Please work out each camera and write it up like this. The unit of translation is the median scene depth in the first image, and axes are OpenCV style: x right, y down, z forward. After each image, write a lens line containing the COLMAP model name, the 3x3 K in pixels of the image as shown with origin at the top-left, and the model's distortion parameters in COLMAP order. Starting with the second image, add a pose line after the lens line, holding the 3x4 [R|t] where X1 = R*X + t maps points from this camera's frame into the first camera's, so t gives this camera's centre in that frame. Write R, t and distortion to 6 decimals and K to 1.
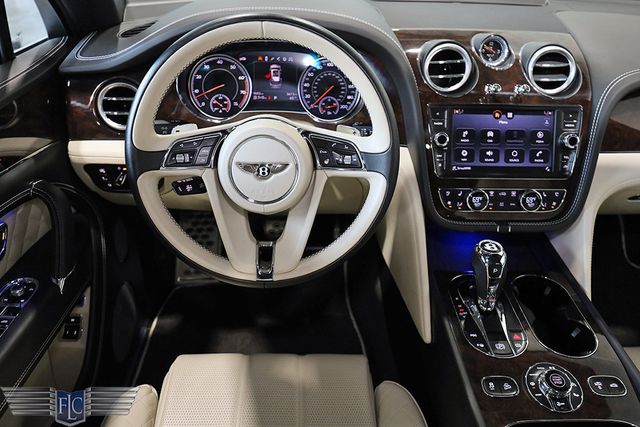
lens RADIAL K [[527.7, 0, 321.3], [0, 527.7, 210.8], [0, 0, 1]] dist [0.000091, 0.004558]
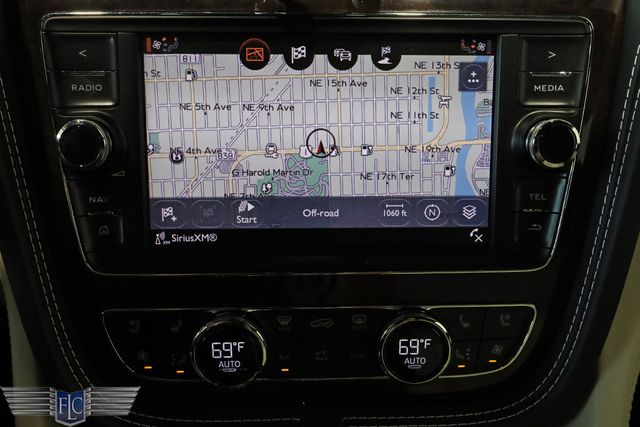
lens RADIAL K [[533.3, 0, 319.1], [0, 533.3, 215.1], [0, 0, 1]] dist [-0.002979, -0.000531]
pose [[0.998881, -0.017465, -0.043958, 0.355950], [0.019132, 0.999103, 0.037790, -0.105304], [0.043258, -0.038589, 0.998318, 0.697299]]
